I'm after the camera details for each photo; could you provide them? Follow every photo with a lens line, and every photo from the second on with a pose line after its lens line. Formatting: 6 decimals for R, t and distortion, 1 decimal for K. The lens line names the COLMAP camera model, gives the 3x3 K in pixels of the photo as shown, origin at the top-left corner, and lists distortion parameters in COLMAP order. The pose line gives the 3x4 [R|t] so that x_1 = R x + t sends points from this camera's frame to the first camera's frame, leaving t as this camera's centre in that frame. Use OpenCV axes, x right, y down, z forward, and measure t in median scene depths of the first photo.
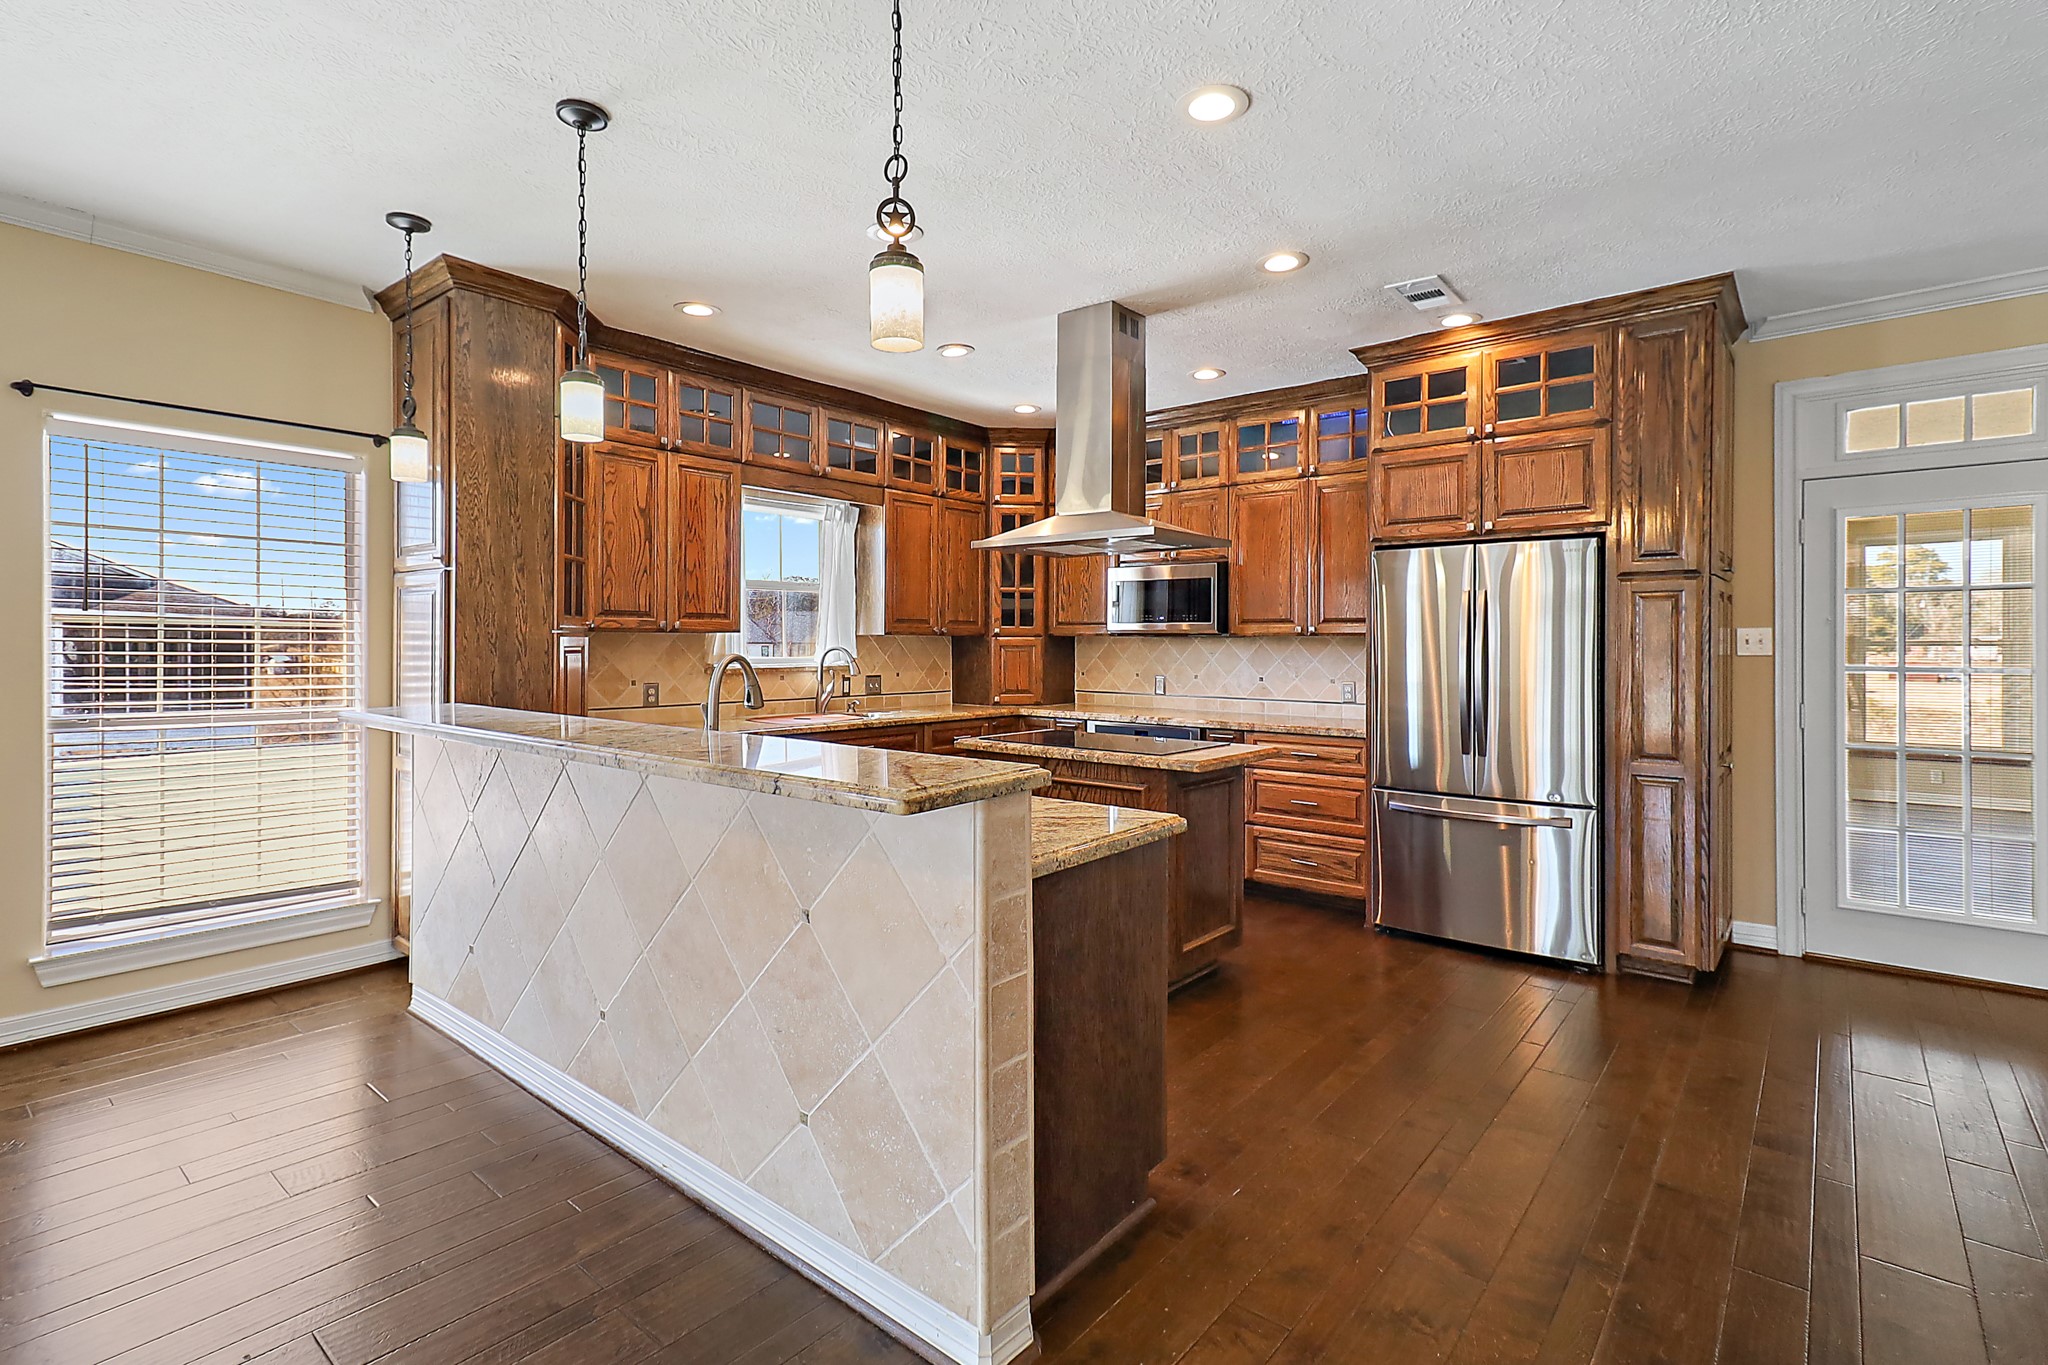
lens RADIAL K [[965.0, 0, 1028.5], [0, 965.0, 644.9], [0, 0, 1]] dist [0.005821, -0.000766]
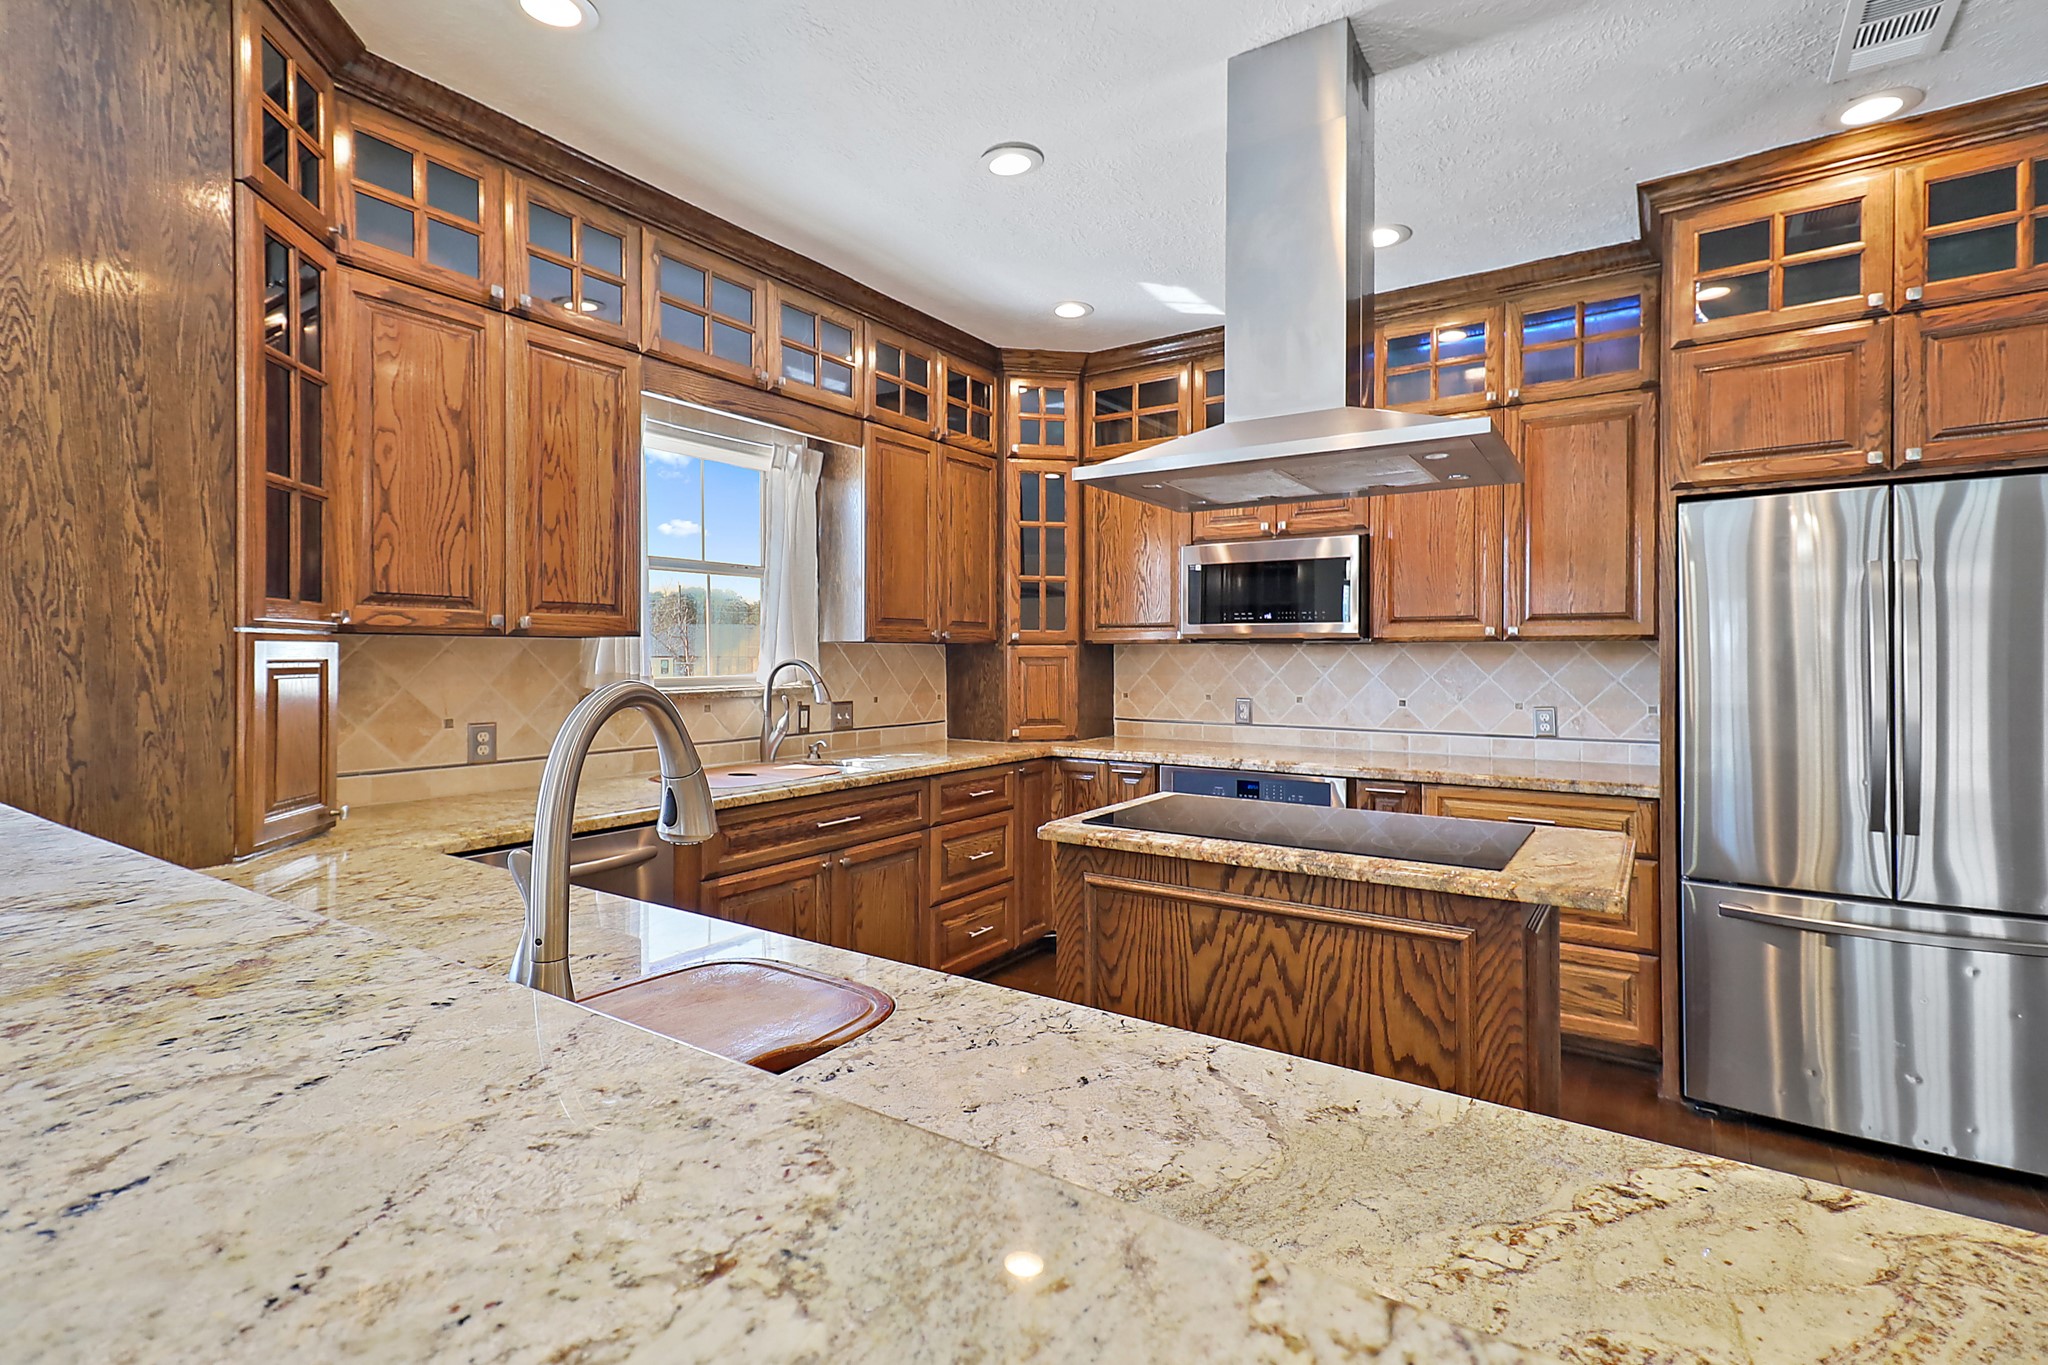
lens RADIAL K [[958.1, 0, 1029.5], [0, 958.1, 656.5], [0, 0, 1]] dist [0.016777, -0.000535]
pose [[0.995202, -0.004151, 0.097750, -0.121198], [0.004300, 0.999990, -0.001319, 0.001530], [-0.097743, 0.001733, 0.995210, 0.398776]]
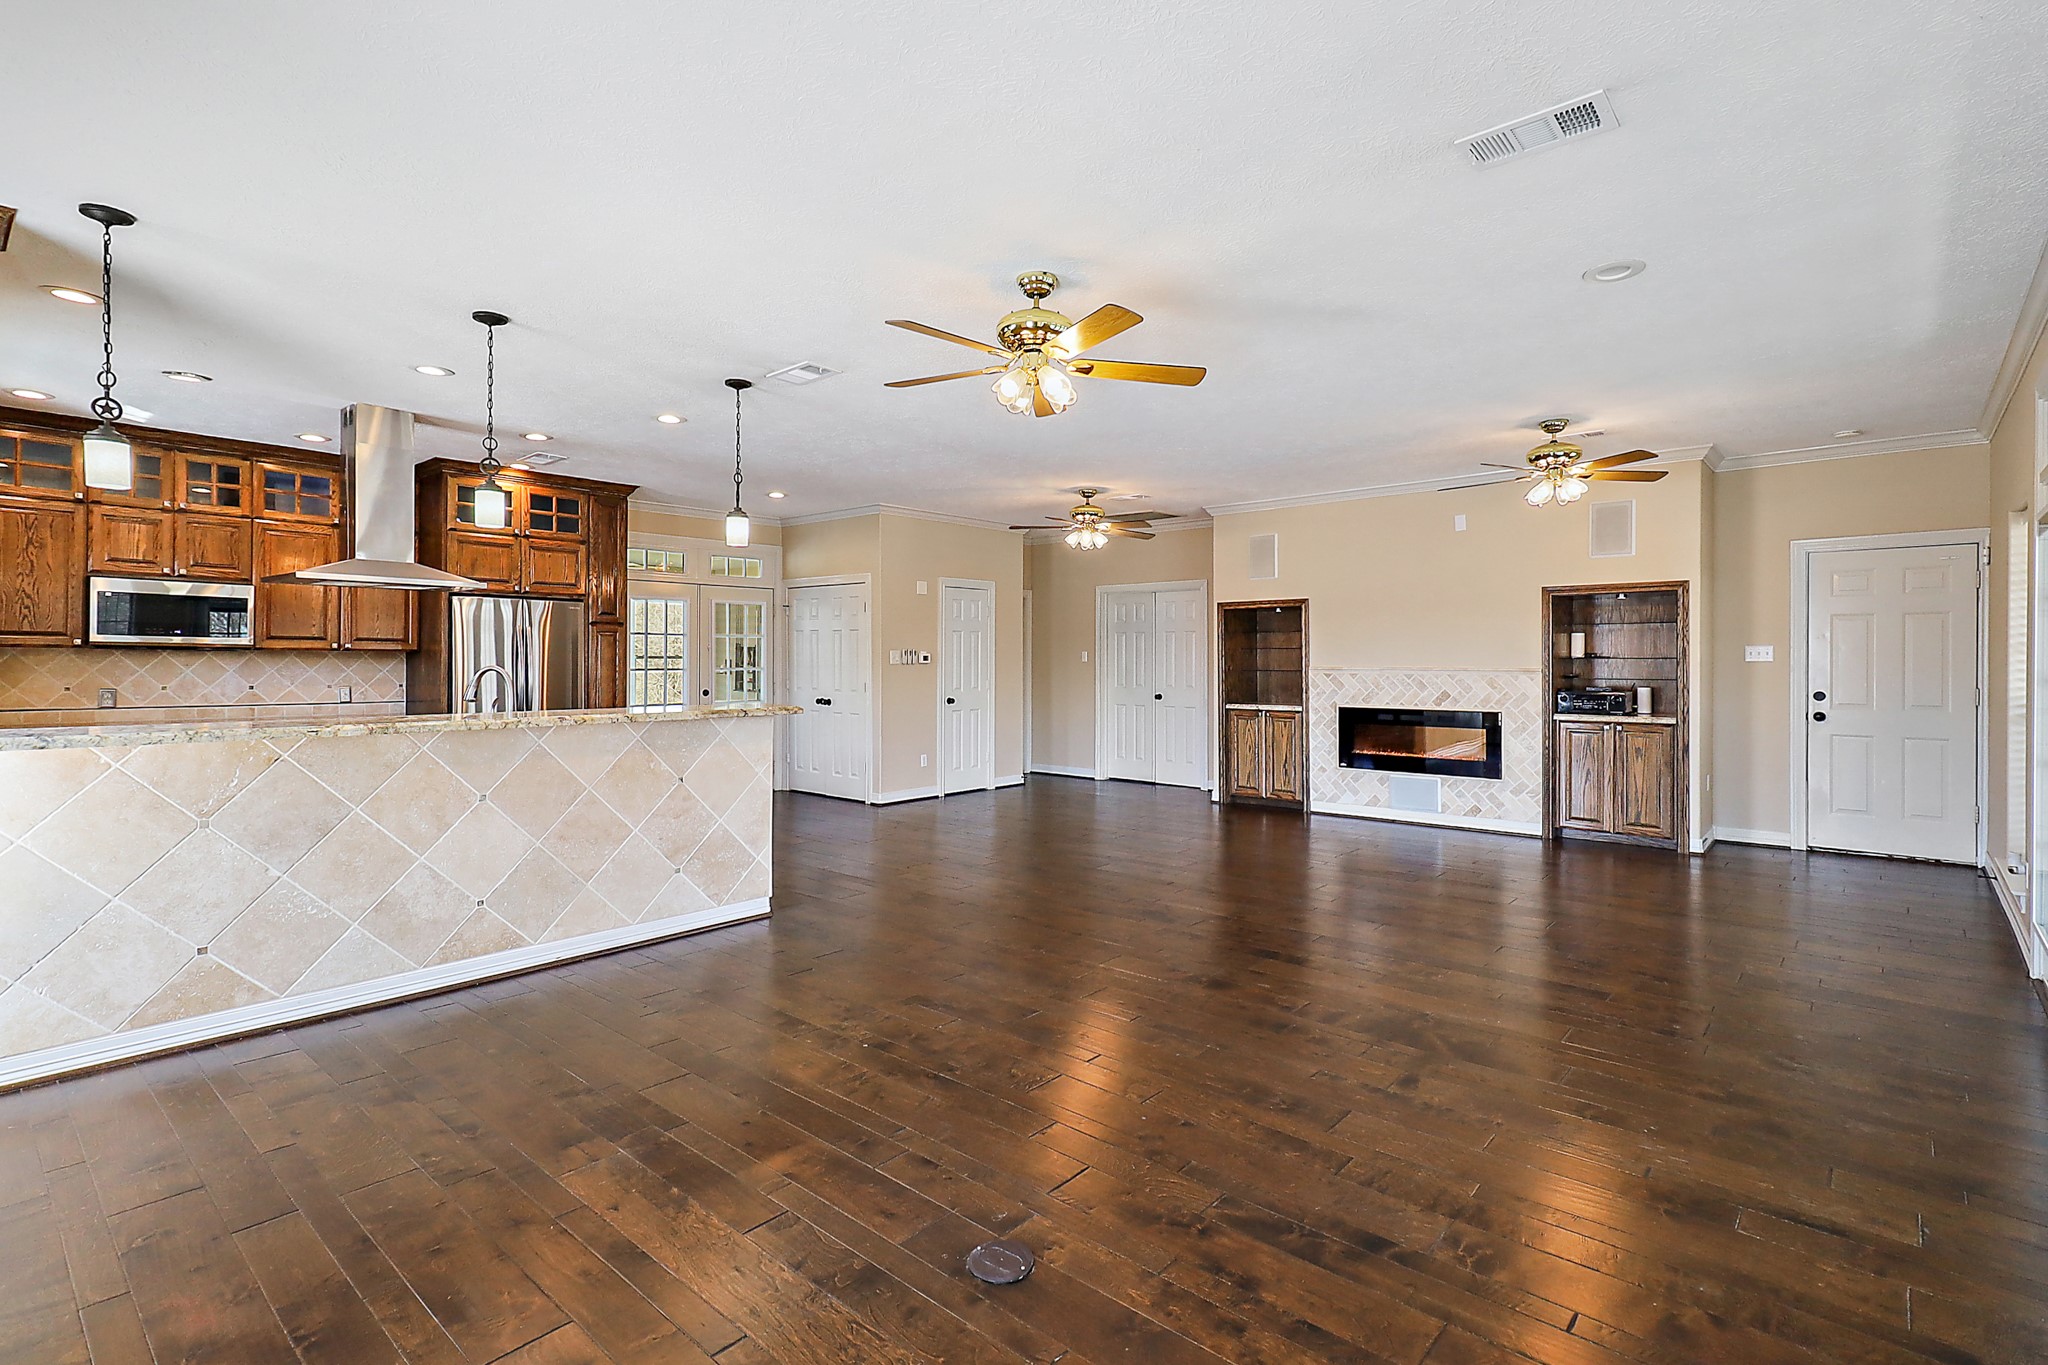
lens RADIAL K [[958.1, 0, 1029.5], [0, 958.1, 656.5], [0, 0, 1]] dist [0.016777, -0.000535]
pose [[0.029131, 0.001227, 0.999575, -1.076722], [-0.003435, 0.999993, -0.001128, -0.003894], [-0.999570, -0.003400, 0.029135, 0.051399]]
